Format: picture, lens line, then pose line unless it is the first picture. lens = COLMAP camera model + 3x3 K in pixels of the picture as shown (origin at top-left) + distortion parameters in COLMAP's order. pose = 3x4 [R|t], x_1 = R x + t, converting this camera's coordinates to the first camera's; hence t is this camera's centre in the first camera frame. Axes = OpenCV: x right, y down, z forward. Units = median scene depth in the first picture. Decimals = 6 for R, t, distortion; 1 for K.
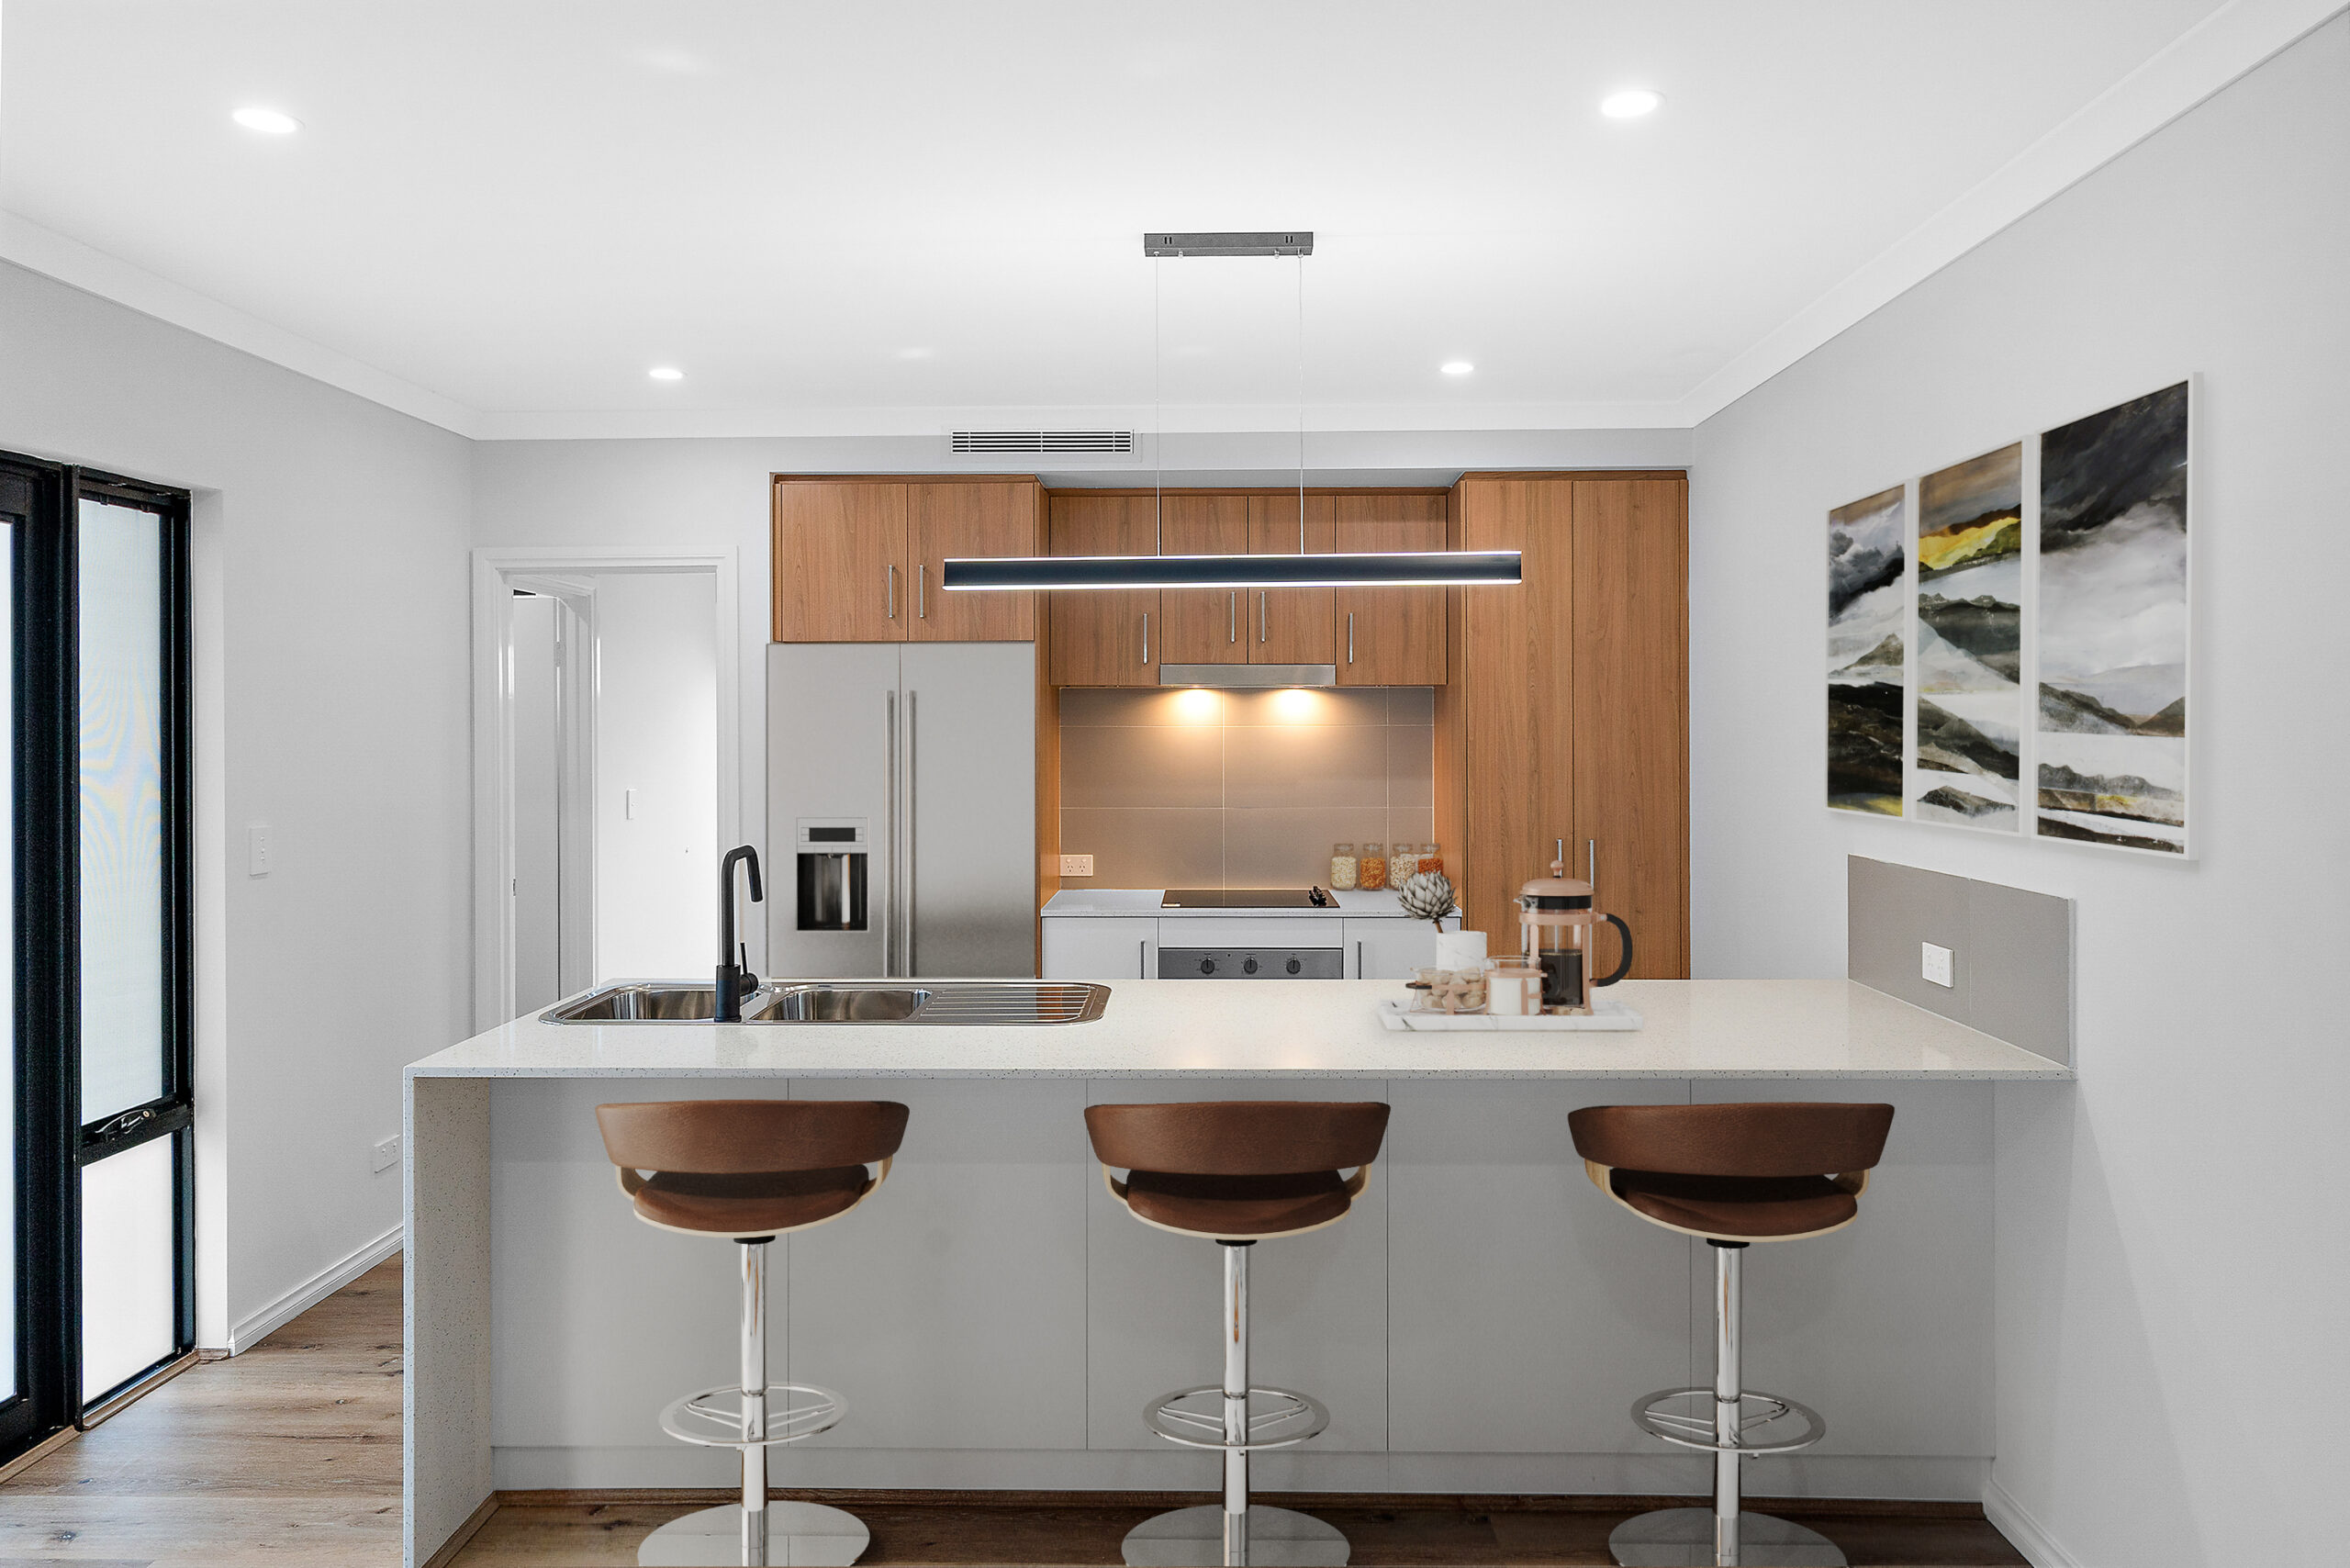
lens RADIAL K [[1575.6, 0, 1246.0], [0, 1575.6, 725.8], [0, 0, 1]] dist [-0.003011, 0.003523]
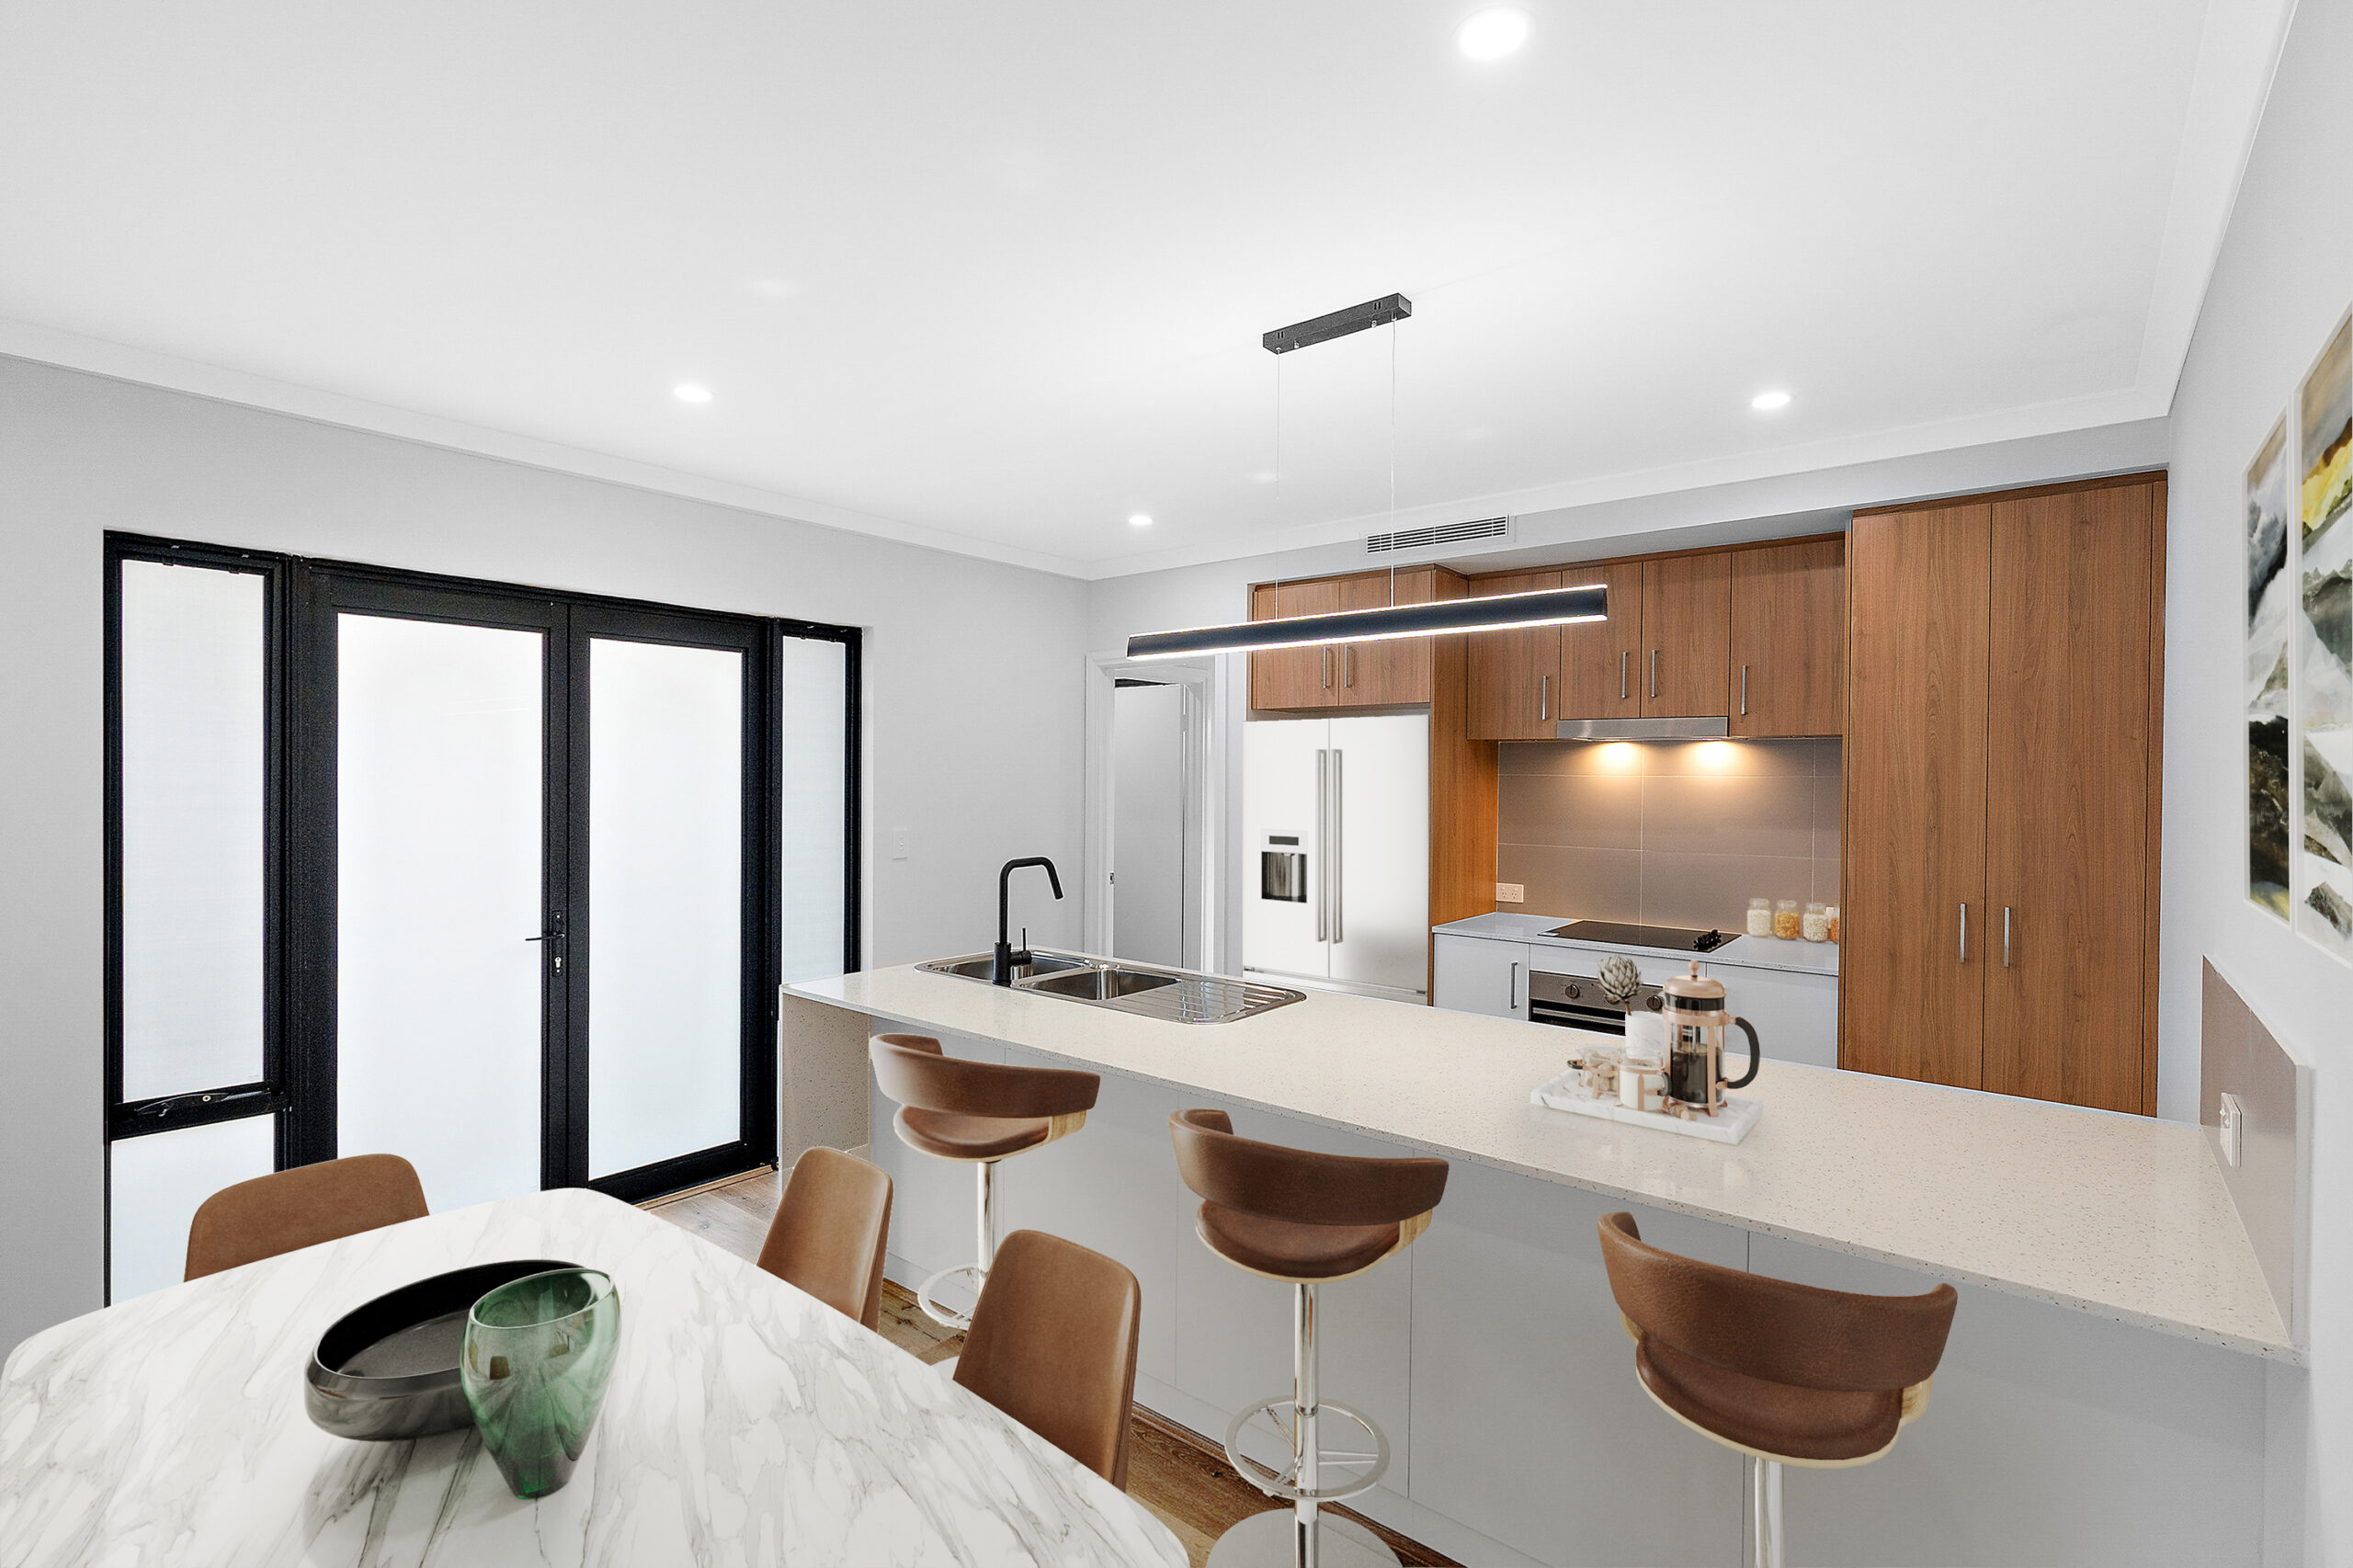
lens RADIAL K [[1051.3, 0, 1178.2], [0, 1051.3, 776.1], [0, 0, 1]] dist [-0.018658, 0.001836]
pose [[0.778453, 0.010408, -0.627616, 0.299058], [-0.008619, 0.999945, 0.005892, -0.000765], [0.627643, 0.000823, 0.778501, 0.349019]]
